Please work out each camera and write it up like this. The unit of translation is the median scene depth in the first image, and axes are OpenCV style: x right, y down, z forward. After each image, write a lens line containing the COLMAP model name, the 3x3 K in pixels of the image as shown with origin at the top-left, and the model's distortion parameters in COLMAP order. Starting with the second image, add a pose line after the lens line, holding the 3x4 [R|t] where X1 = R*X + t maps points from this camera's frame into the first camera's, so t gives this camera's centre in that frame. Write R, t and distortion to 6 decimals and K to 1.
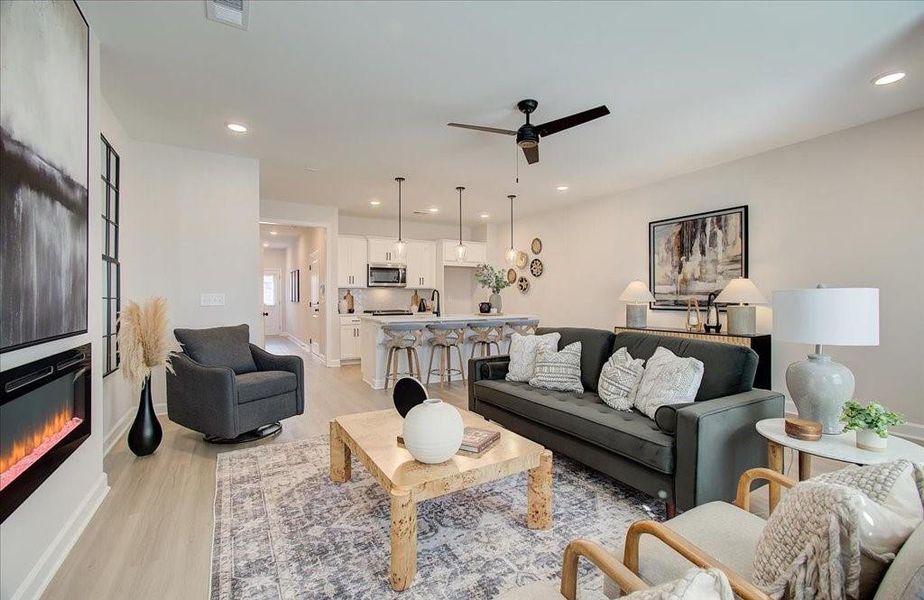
lens RADIAL K [[400.0, 0, 469.9], [0, 400.0, 296.6], [0, 0, 1]] dist [-0.007742, 0.003530]
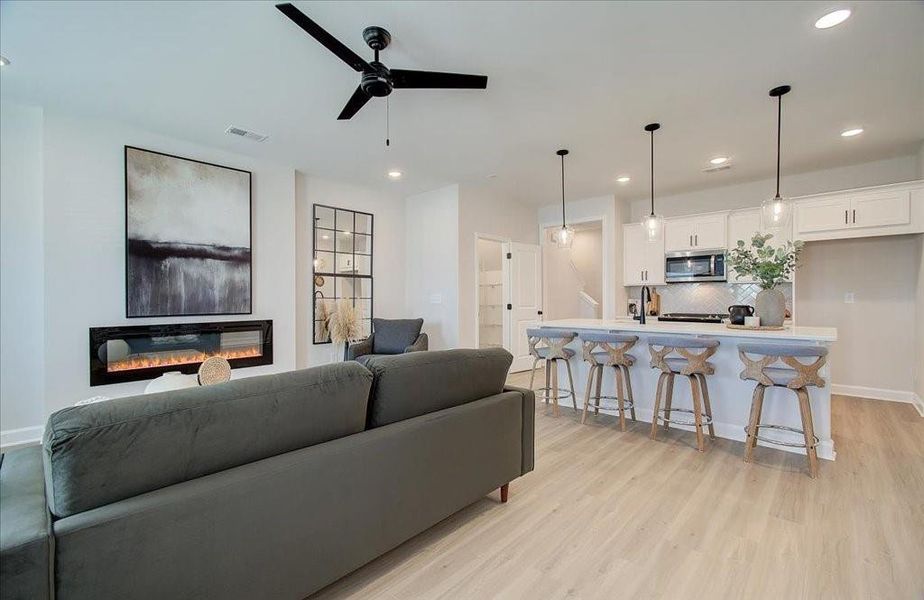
lens RADIAL K [[400.0, 0, 463.1], [0, 400.0, 300.2], [0, 0, 1]] dist [-0.007742, 0.003530]
pose [[0.266932, 0.003730, -0.963708, 0.878786], [0.005312, 0.999972, 0.005342, 0.005502], [0.963701, -0.006546, 0.266905, 0.937064]]
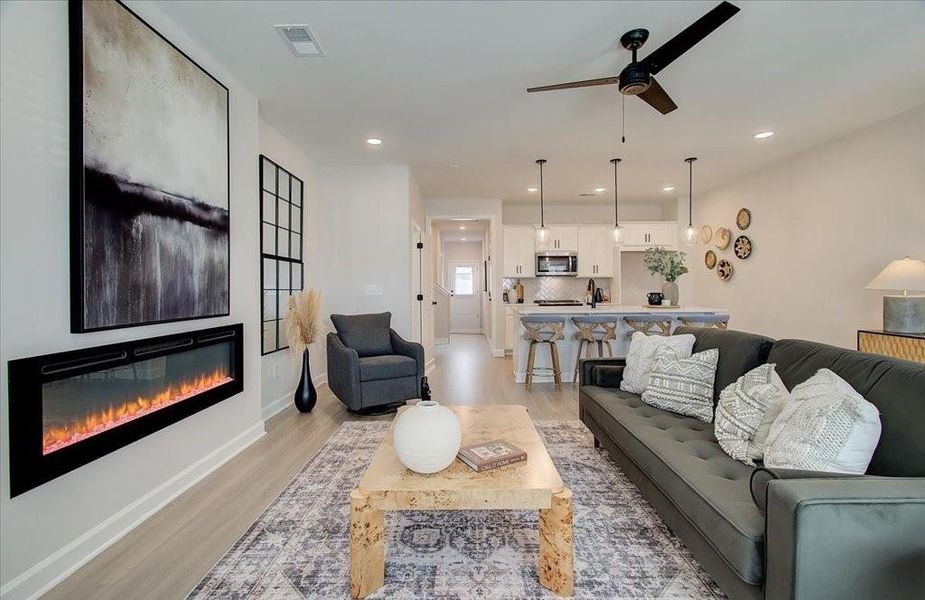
lens RADIAL K [[405.7, 0, 461.6], [0, 405.7, 286.1], [0, 0, 1]] dist [-0.004213, 0.003682]
pose [[0.845892, -0.007361, -0.533303, 0.274285], [0.007756, 0.999969, -0.001499, -0.000968], [0.533297, -0.002868, 0.845923, 0.155829]]
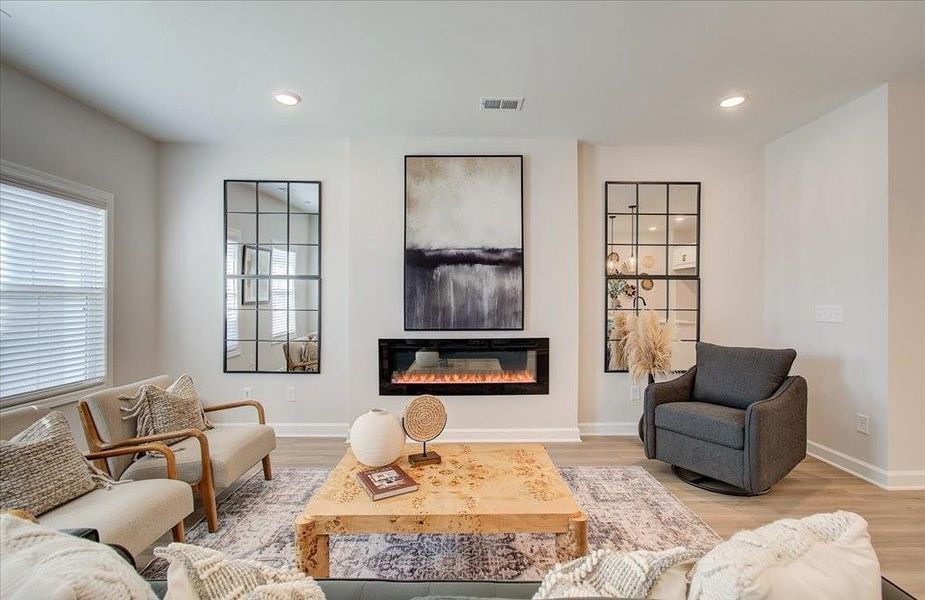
lens RADIAL K [[405.7, 0, 463.7], [0, 405.7, 301.8], [0, 0, 1]] dist [-0.004213, 0.003682]
pose [[-0.514912, -0.001005, -0.857242, 0.436801], [-0.000486, 0.999999, -0.000881, -0.018650], [0.857243, -0.000037, -0.514912, 1.042484]]
